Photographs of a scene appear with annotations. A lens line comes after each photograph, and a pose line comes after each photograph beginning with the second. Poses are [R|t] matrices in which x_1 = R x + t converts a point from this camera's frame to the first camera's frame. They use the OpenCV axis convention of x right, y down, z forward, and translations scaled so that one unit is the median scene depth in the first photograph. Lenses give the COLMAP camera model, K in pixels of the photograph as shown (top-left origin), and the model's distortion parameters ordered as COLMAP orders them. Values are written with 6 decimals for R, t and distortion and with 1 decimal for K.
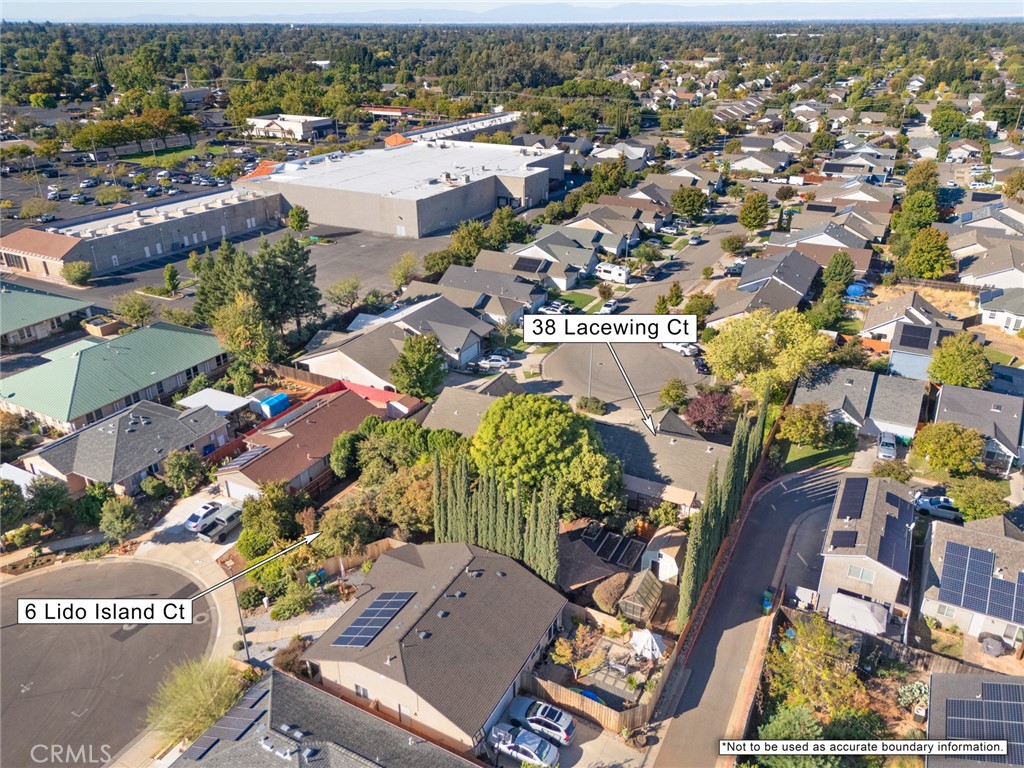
lens RADIAL K [[746.0, 0, 512.0], [0, 746.0, 384.0], [0, 0, 1]] dist [0.156436, -0.001091]
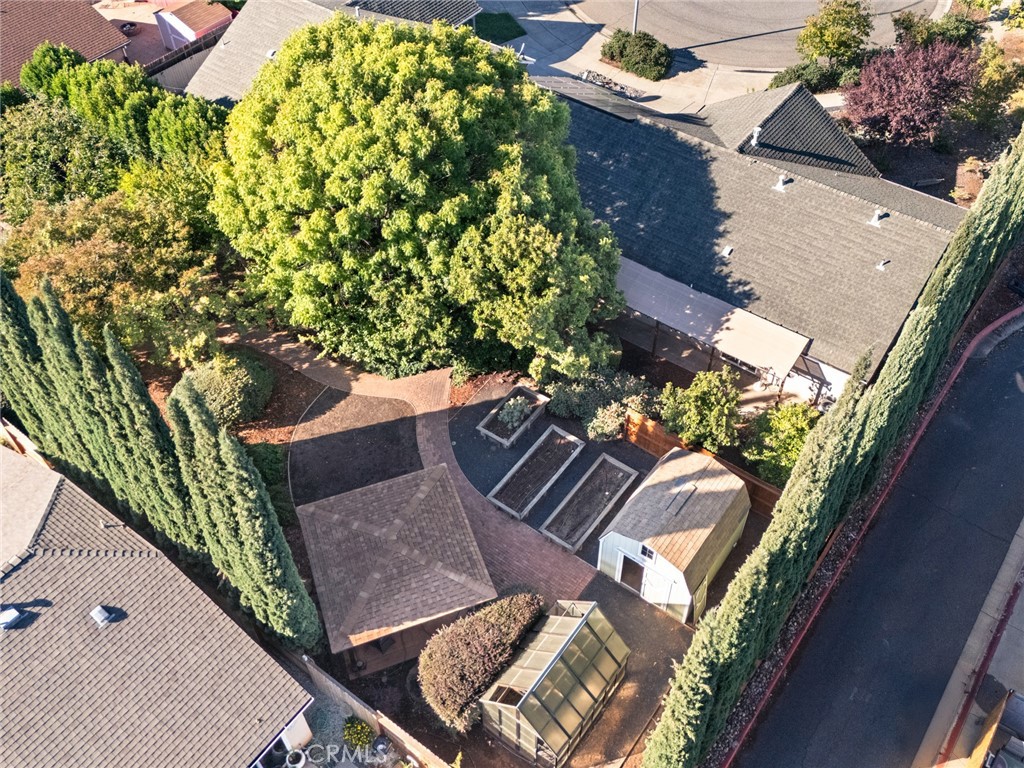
lens RADIAL K [[906.9, 0, 512.0], [0, 906.9, 384.0], [0, 0, 1]] dist [0.048706, -0.012104]
pose [[0.986974, 0.113342, -0.114172, 0.158584], [-0.058573, 0.914136, 0.401153, -0.005833], [0.149836, -0.389241, 0.908868, 0.585798]]
